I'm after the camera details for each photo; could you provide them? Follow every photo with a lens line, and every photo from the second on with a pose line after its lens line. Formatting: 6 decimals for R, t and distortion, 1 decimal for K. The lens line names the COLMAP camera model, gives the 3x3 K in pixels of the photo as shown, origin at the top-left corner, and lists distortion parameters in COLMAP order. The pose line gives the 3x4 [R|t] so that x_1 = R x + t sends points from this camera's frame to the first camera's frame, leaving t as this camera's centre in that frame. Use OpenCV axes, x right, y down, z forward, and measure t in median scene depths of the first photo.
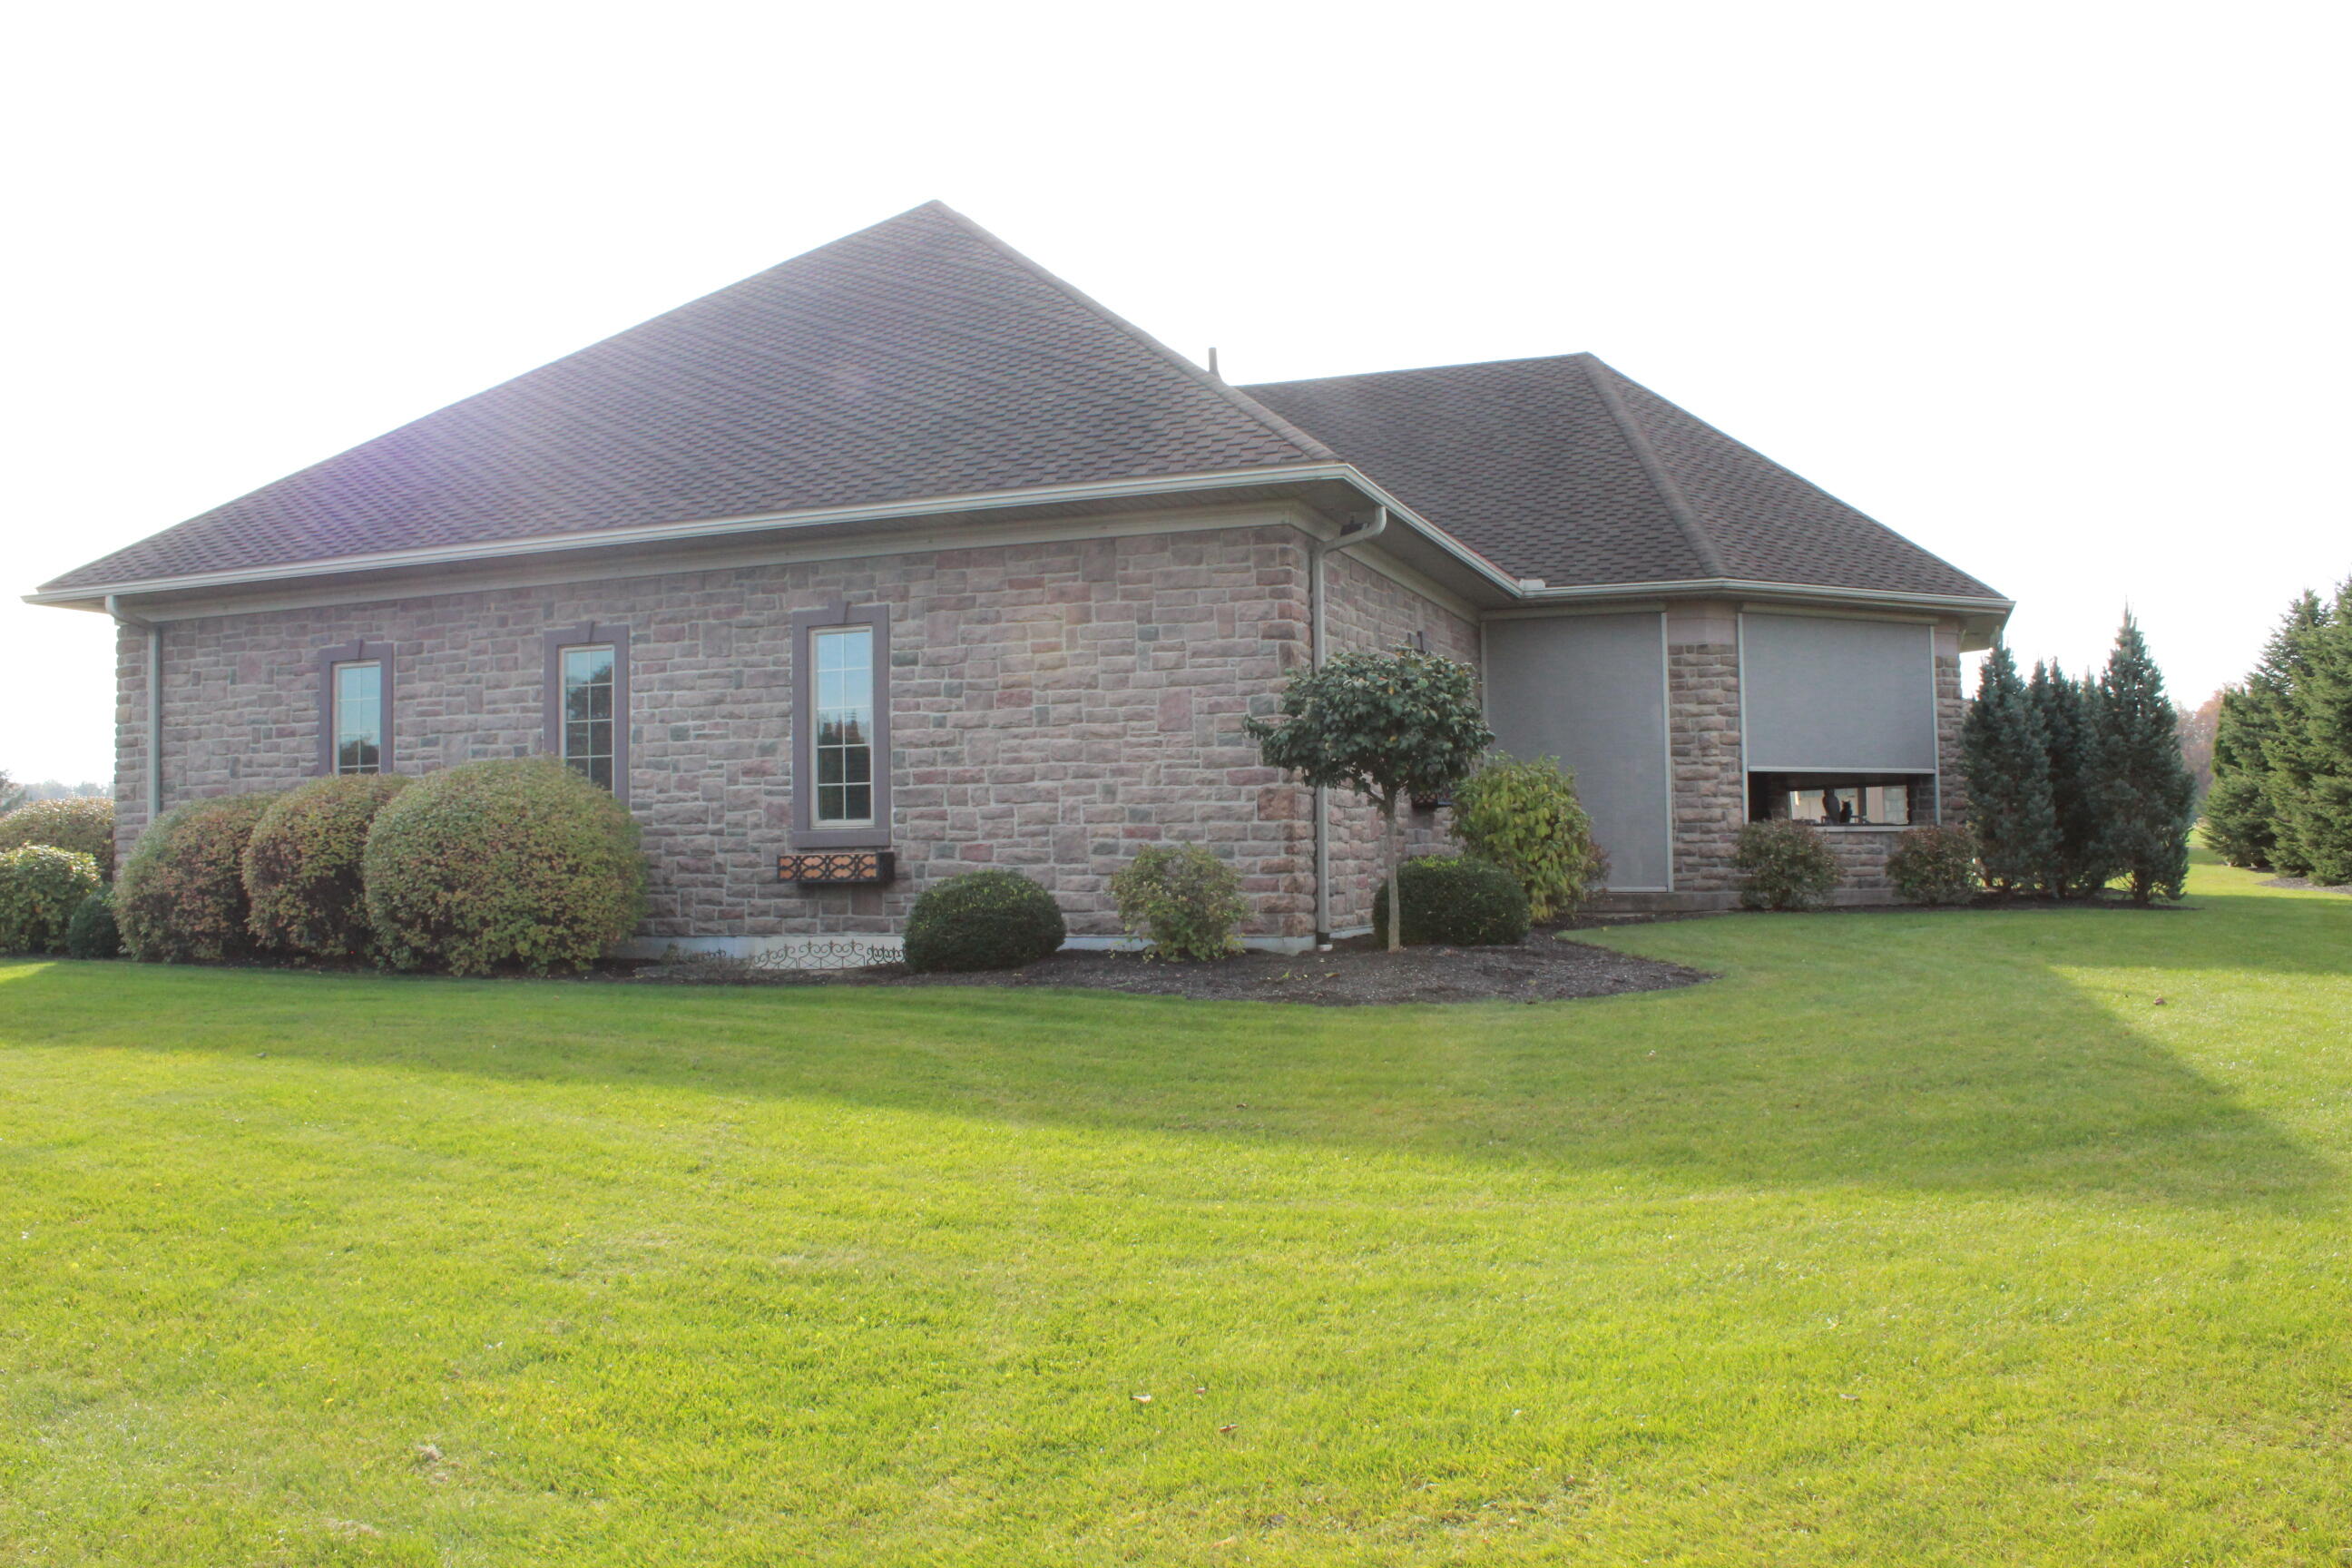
lens RADIAL K [[1974.2, 0, 1169.8], [0, 1974.2, 762.5], [0, 0, 1]] dist [-0.152989, 0.129099]
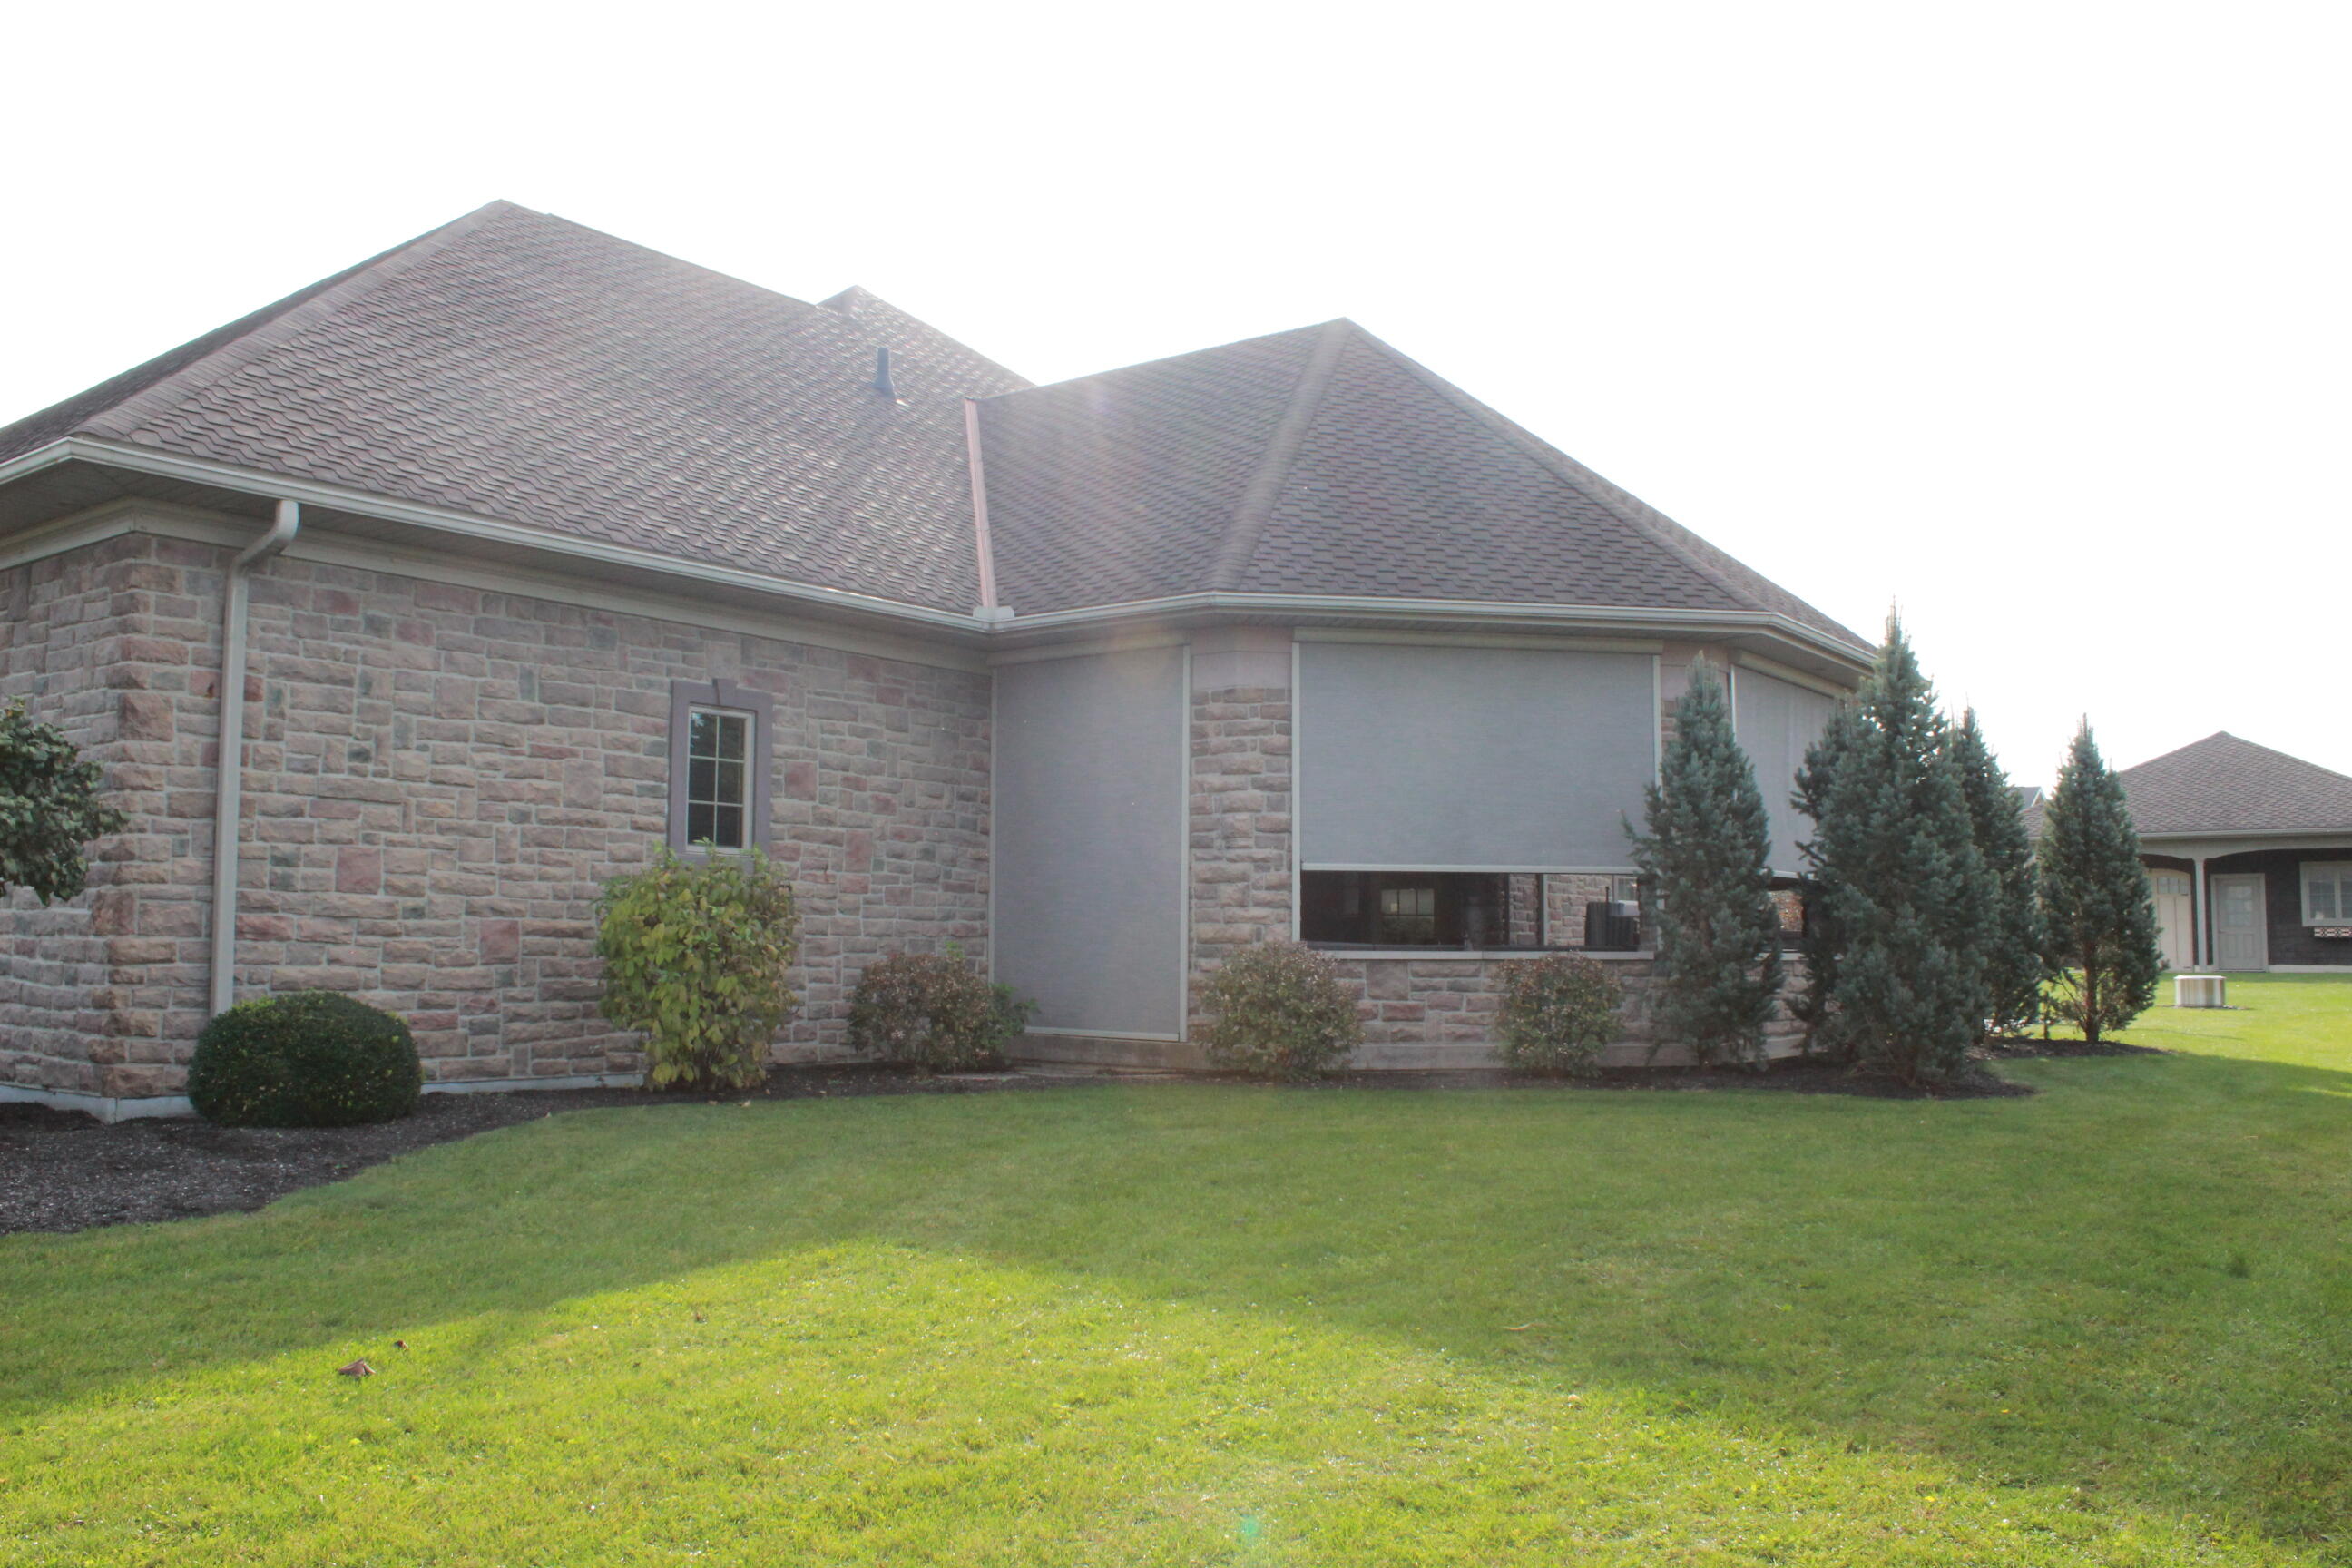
lens RADIAL K [[1974.2, 0, 1175.1], [0, 1974.2, 789.4], [0, 0, 1]] dist [-0.152989, 0.129099]
pose [[0.956209, -0.008015, -0.292576, 0.480770], [-0.001068, 0.999523, -0.030869, -0.002678], [0.292684, 0.029830, 0.955744, 0.332348]]
